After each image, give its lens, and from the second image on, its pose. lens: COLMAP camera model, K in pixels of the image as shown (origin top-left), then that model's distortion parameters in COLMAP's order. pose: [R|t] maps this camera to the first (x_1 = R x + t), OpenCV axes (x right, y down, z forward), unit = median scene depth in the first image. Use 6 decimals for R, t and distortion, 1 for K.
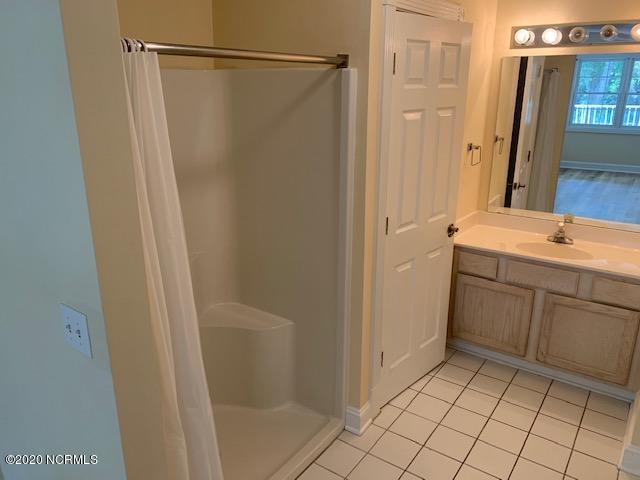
lens RADIAL K [[493.5, 0, 320.5], [0, 493.5, 239.8], [0, 0, 1]] dist [-0.003808, 0.012069]
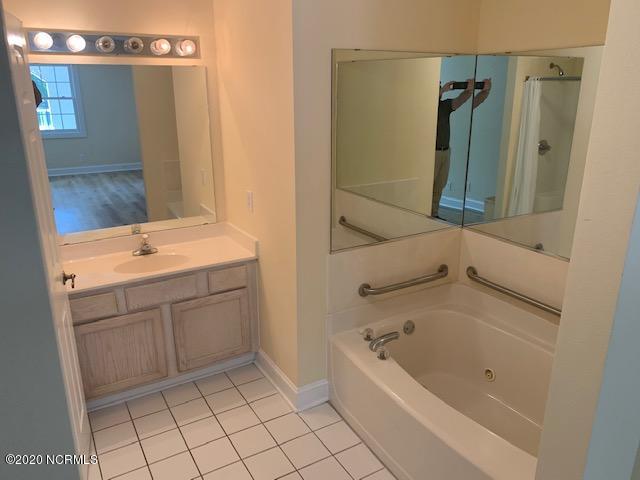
lens RADIAL K [[493.5, 0, 321.2], [0, 493.5, 239.8], [0, 0, 1]] dist [-0.003808, 0.012069]
pose [[0.399108, -0.273419, 0.875188, -0.251850], [0.278989, 0.945459, 0.168146, -0.097779], [-0.873429, 0.177059, 0.453621, 0.259858]]
